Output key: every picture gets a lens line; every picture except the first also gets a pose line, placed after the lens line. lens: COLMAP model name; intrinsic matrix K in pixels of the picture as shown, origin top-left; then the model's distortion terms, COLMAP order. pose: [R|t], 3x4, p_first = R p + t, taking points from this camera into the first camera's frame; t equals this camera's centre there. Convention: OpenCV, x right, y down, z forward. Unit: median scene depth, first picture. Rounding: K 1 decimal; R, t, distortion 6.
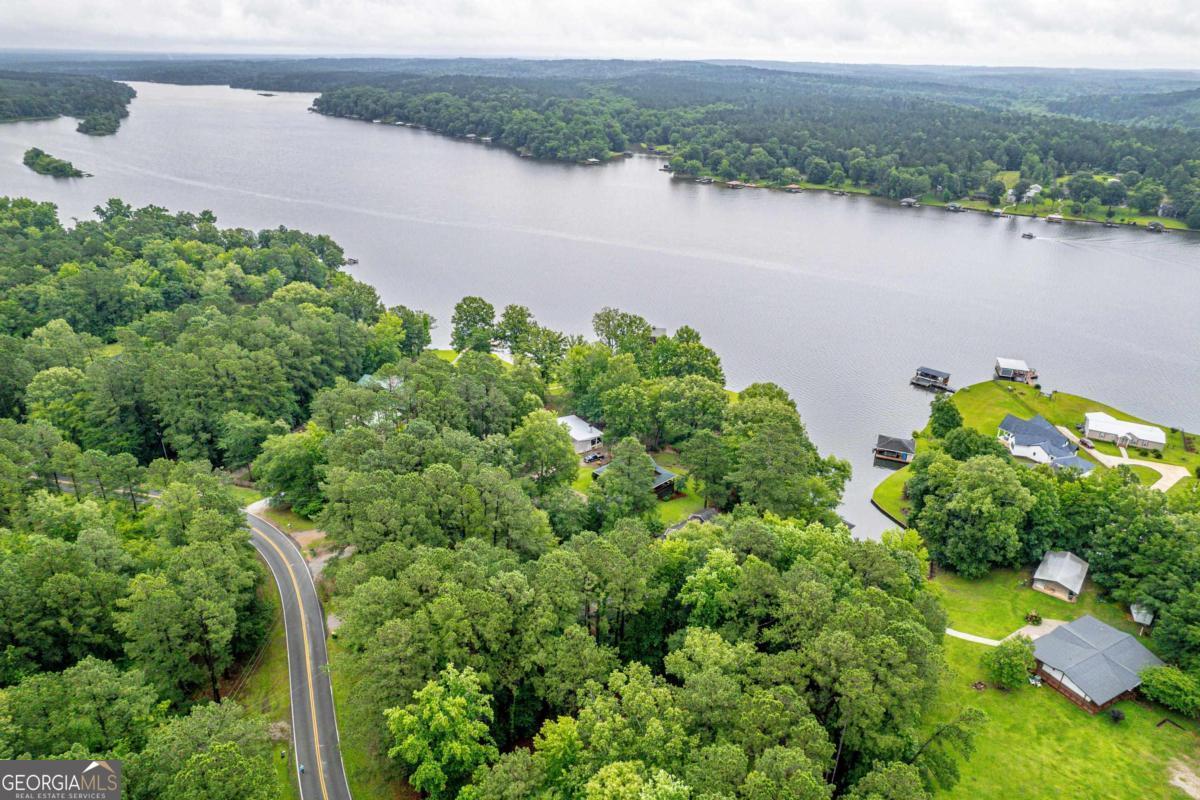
lens RADIAL K [[769.7, 0, 601.9], [0, 769.7, 402.0], [0, 0, 1]] dist [-0.085611, 0.073009]
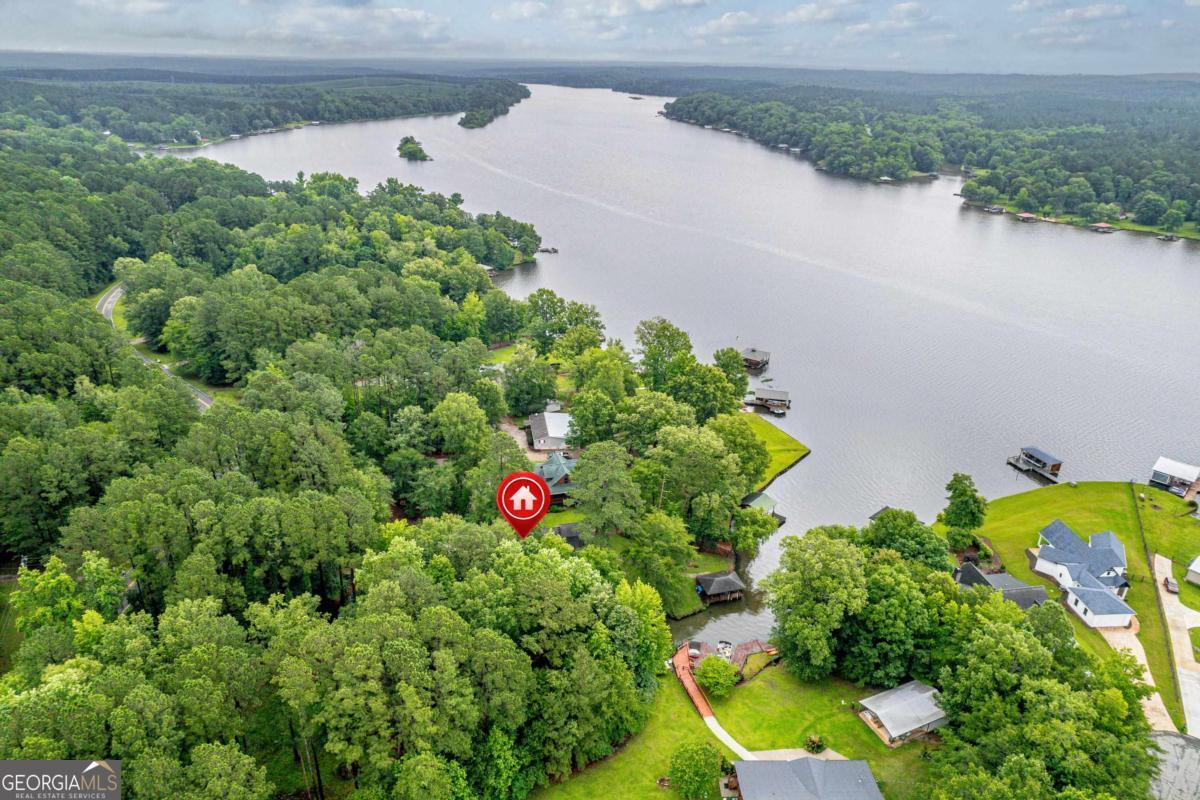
lens RADIAL K [[769.7, 0, 601.9], [0, 769.7, 402.0], [0, 0, 1]] dist [-0.085611, 0.073009]
pose [[0.888957, 0.186540, -0.418279, 0.139863], [-0.191330, 0.981040, 0.030887, -0.012293], [0.416110, 0.052572, 0.907793, 0.031351]]
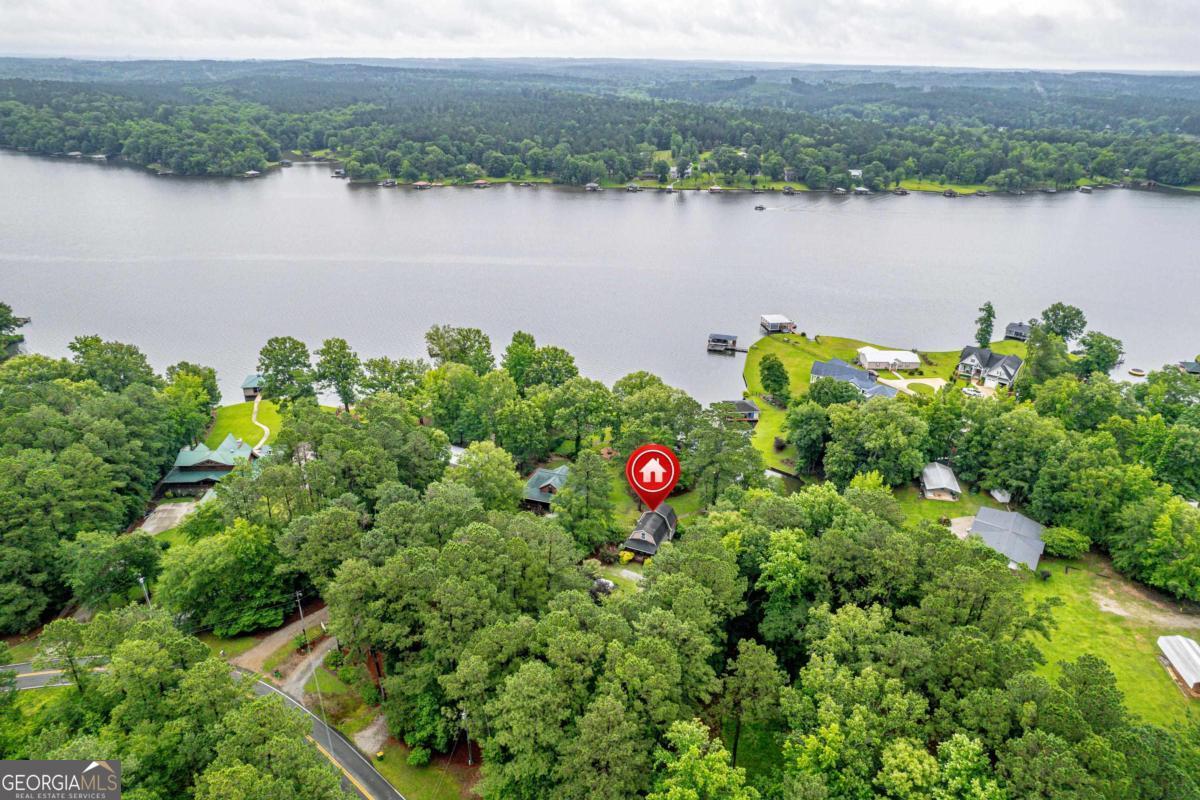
lens RADIAL K [[769.7, 0, 601.9], [0, 769.7, 402.0], [0, 0, 1]] dist [-0.085611, 0.073009]
pose [[0.887064, -0.195400, 0.418254, -0.083187], [0.193454, 0.979958, 0.047526, -0.013695], [-0.419158, 0.038754, 0.907086, 0.026360]]
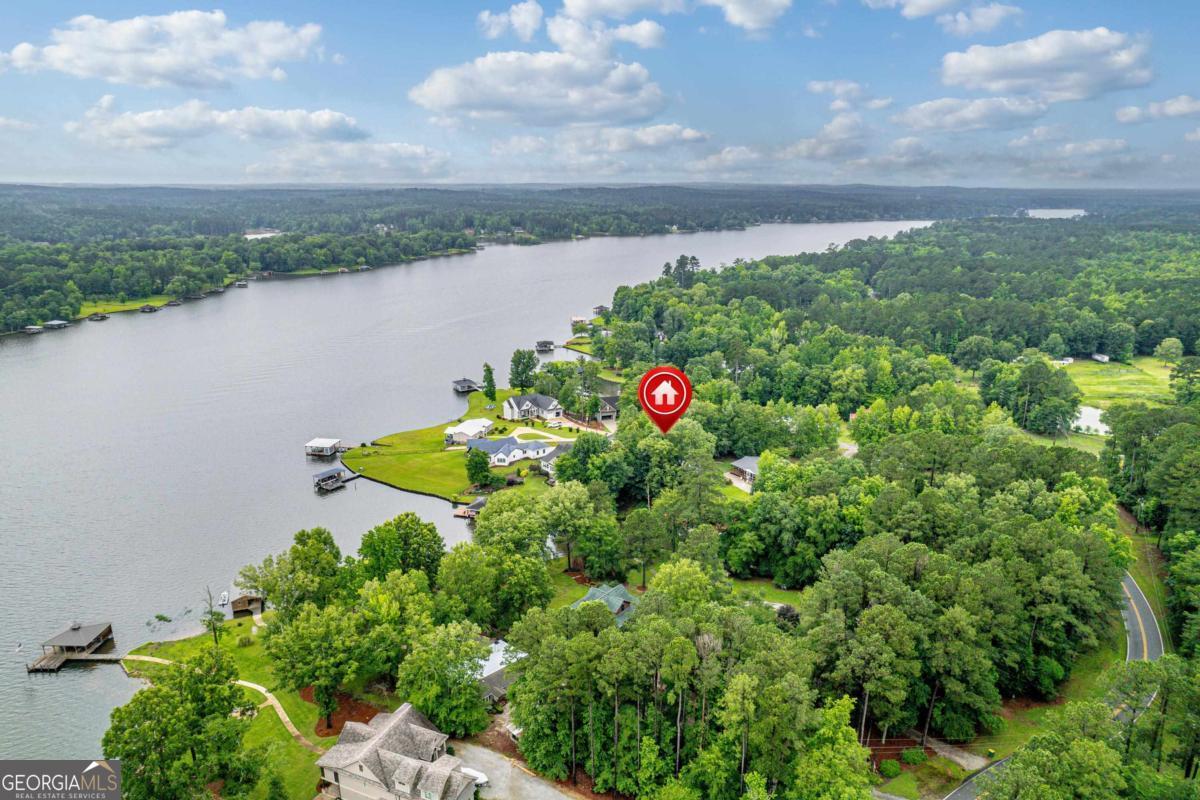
lens RADIAL K [[769.7, 0, 601.9], [0, 769.7, 402.0], [0, 0, 1]] dist [-0.085611, 0.073009]
pose [[-0.138571, -0.291696, 0.946420, -0.216872], [0.404472, 0.855637, 0.322936, -0.120574], [-0.903992, 0.427550, -0.000584, 0.257114]]
